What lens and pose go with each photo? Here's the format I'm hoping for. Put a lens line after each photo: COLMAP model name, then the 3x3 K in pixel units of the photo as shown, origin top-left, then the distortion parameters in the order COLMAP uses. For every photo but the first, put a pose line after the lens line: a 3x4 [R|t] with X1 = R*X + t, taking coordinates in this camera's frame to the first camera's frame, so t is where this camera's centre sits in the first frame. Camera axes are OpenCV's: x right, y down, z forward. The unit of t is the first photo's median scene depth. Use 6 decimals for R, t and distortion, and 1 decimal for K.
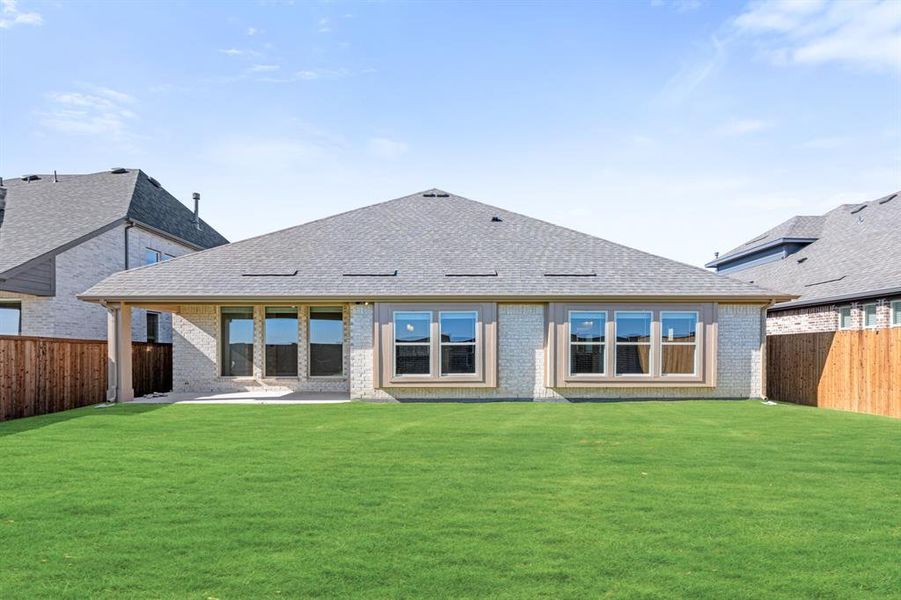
lens RADIAL K [[437.7, 0, 450.5], [0, 437.7, 300.0], [0, 0, 1]] dist [0.025114, 0.000014]
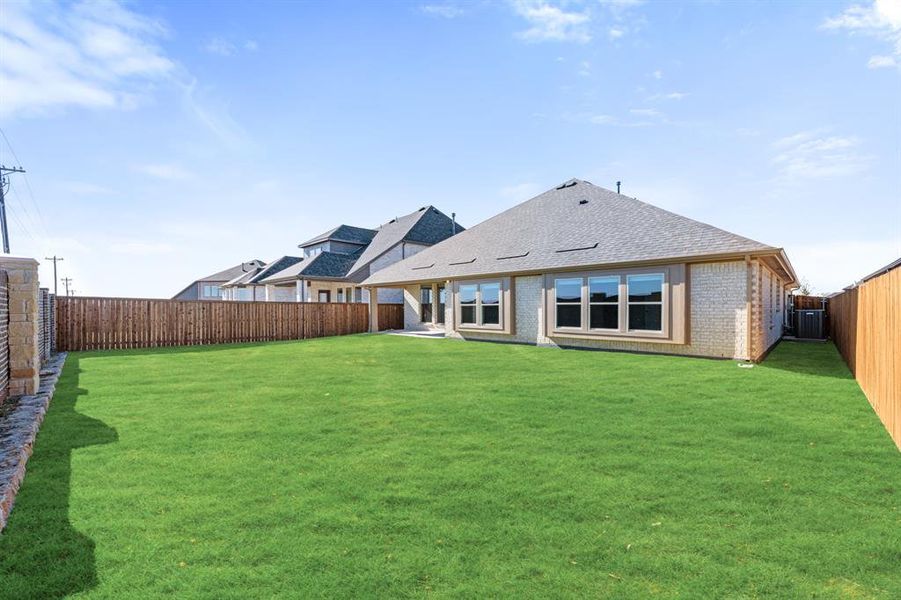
lens RADIAL K [[362.5, 0, 450.5], [0, 362.5, 300.0], [0, 0, 1]] dist [-0.000864, -0.000070]
pose [[0.703997, -0.013753, -0.710070, 0.800201], [0.077488, 0.995331, 0.057547, 0.000398], [0.705963, -0.095535, 0.701775, 0.017418]]
